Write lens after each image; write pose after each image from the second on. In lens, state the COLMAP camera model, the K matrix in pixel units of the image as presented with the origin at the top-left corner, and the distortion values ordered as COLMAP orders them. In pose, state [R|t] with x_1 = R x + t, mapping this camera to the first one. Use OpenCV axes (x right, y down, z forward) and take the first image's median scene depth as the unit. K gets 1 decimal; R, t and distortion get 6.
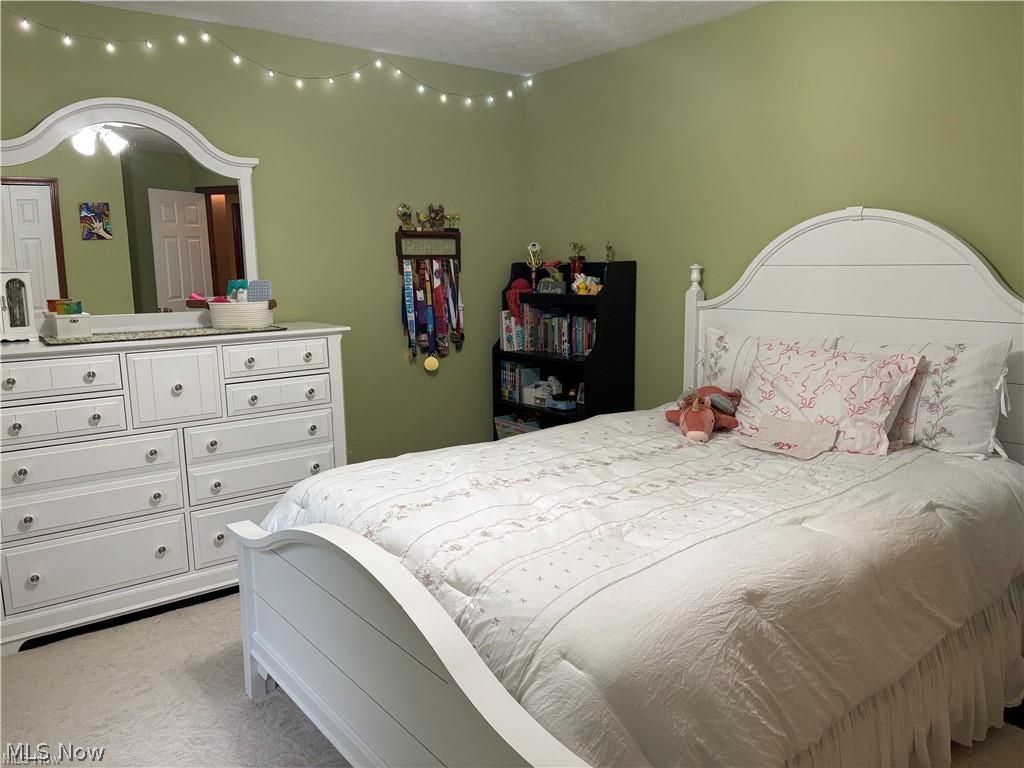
lens RADIAL K [[777.7, 0, 515.4], [0, 777.7, 386.3], [0, 0, 1]] dist [0.083834, -0.117645]
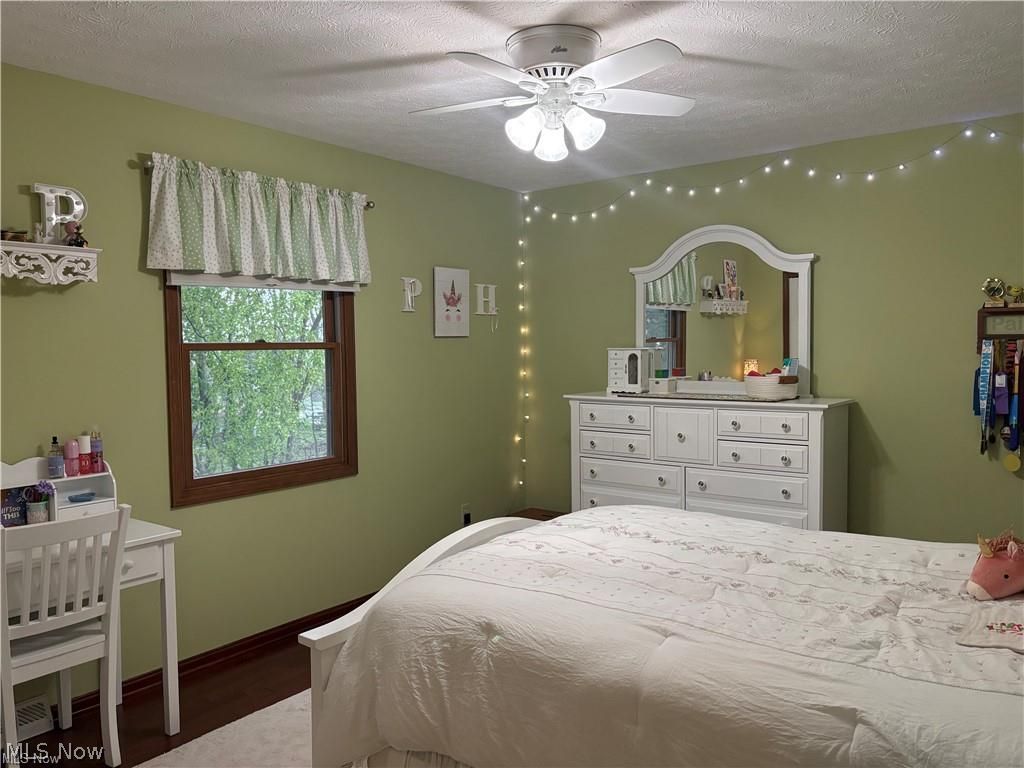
lens RADIAL K [[777.7, 0, 515.4], [0, 777.7, 386.3], [0, 0, 1]] dist [0.083834, -0.117645]
pose [[0.260227, 0.065088, -0.963351, 0.797461], [-0.146130, 0.988887, 0.027340, -0.078645], [0.954425, 0.133660, 0.266846, 0.361733]]
